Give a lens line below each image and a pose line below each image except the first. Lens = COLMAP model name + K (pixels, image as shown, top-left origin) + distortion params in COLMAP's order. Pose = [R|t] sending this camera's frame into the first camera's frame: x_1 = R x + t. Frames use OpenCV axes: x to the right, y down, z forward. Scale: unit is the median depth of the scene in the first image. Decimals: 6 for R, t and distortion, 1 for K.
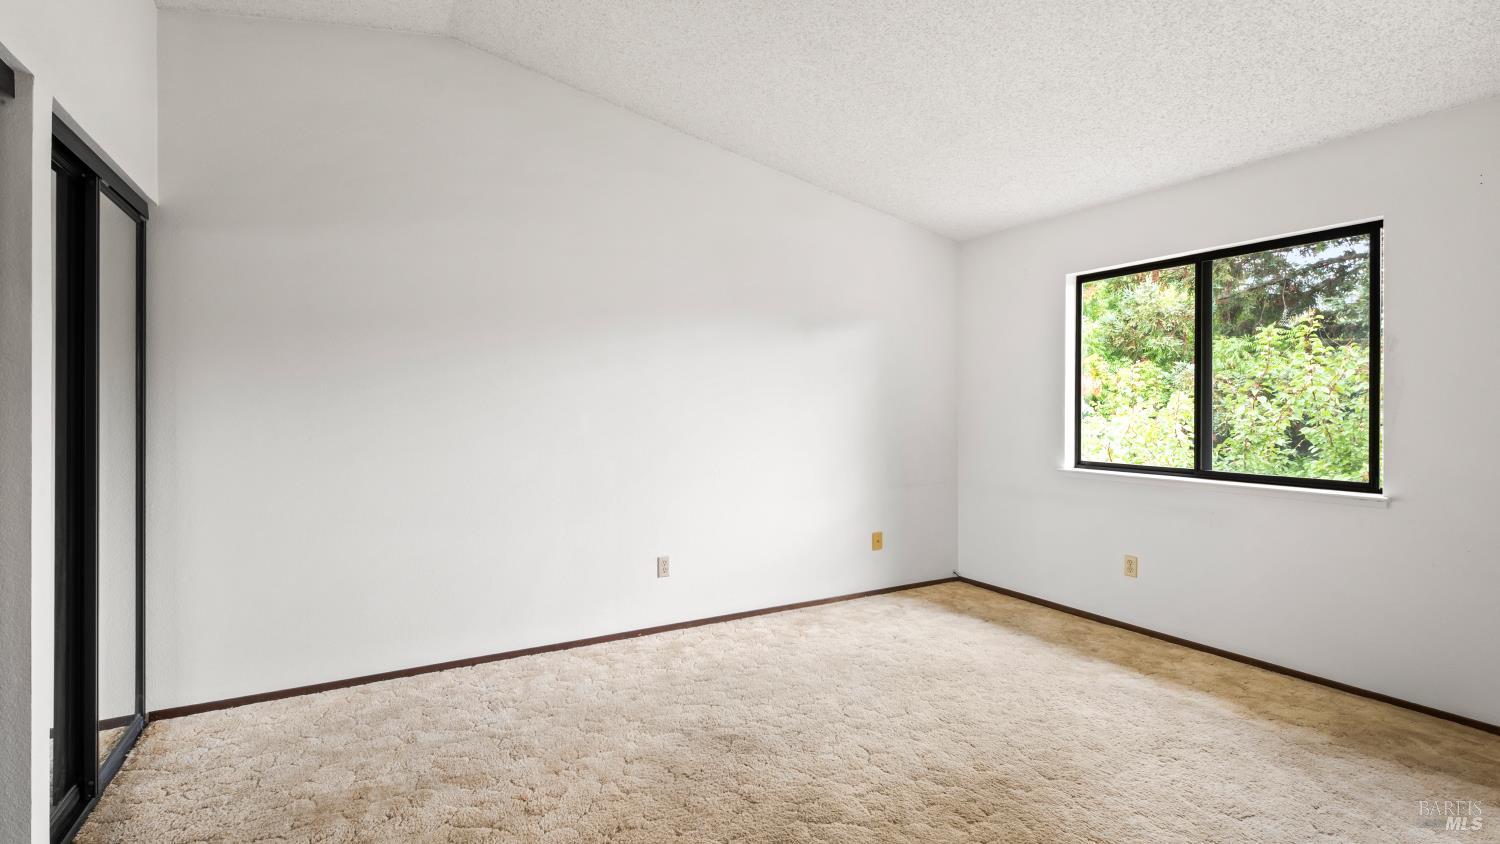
lens RADIAL K [[682.0, 0, 746.0], [0, 682.0, 429.7], [0, 0, 1]] dist [0.000807, -0.000252]
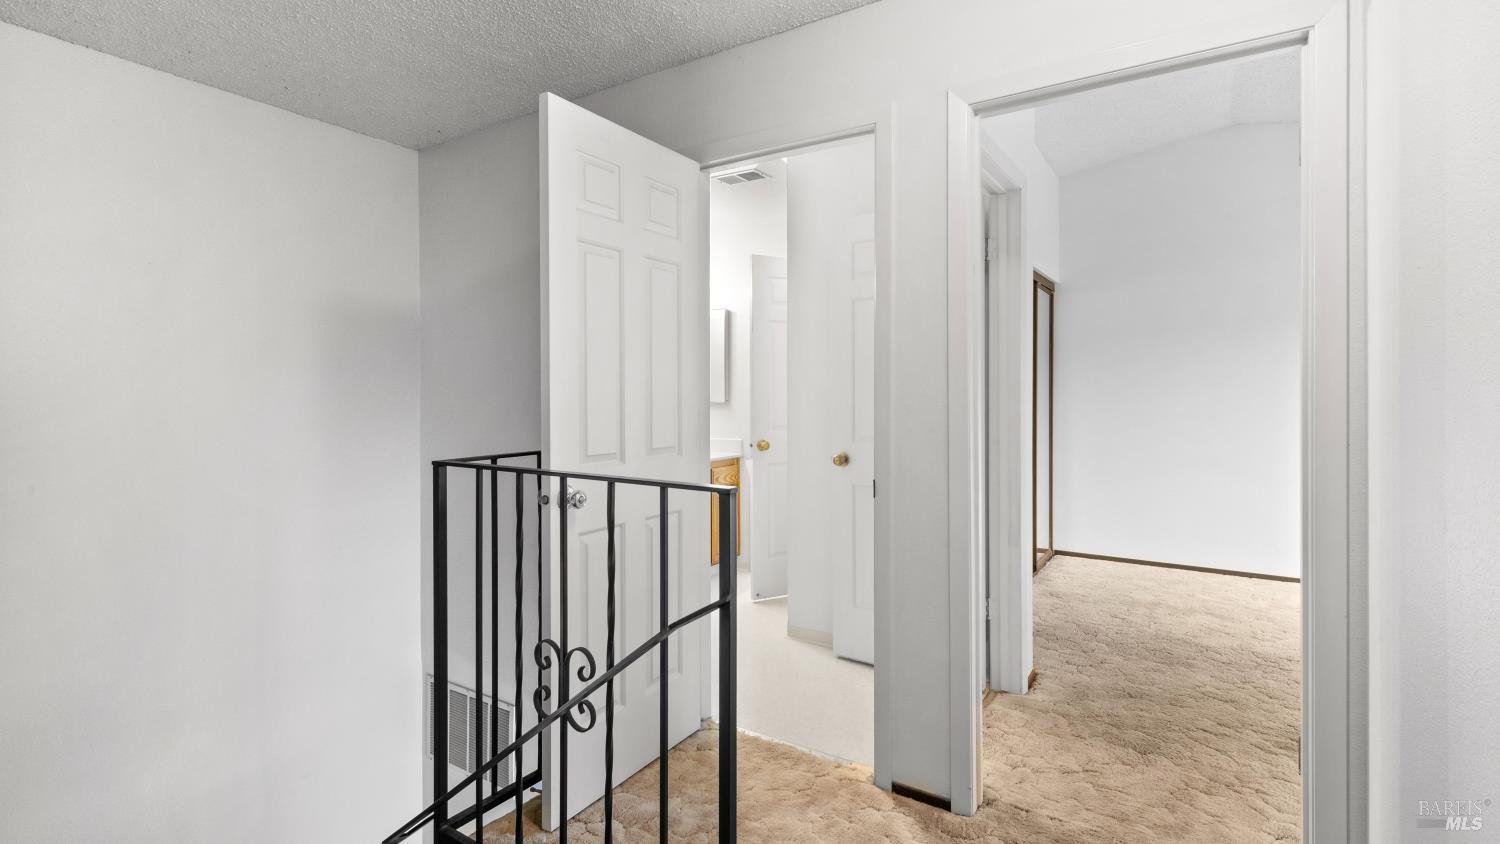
lens RADIAL K [[686.1, 0, 750.1], [0, 686.1, 413.8], [0, 0, 1]] dist [-0.000078, -0.000164]
pose [[0.448988, 0.014499, -0.893420, 0.477986], [-0.001748, 0.999881, 0.015349, -0.001139], [0.893536, -0.005330, 0.448960, -0.652814]]
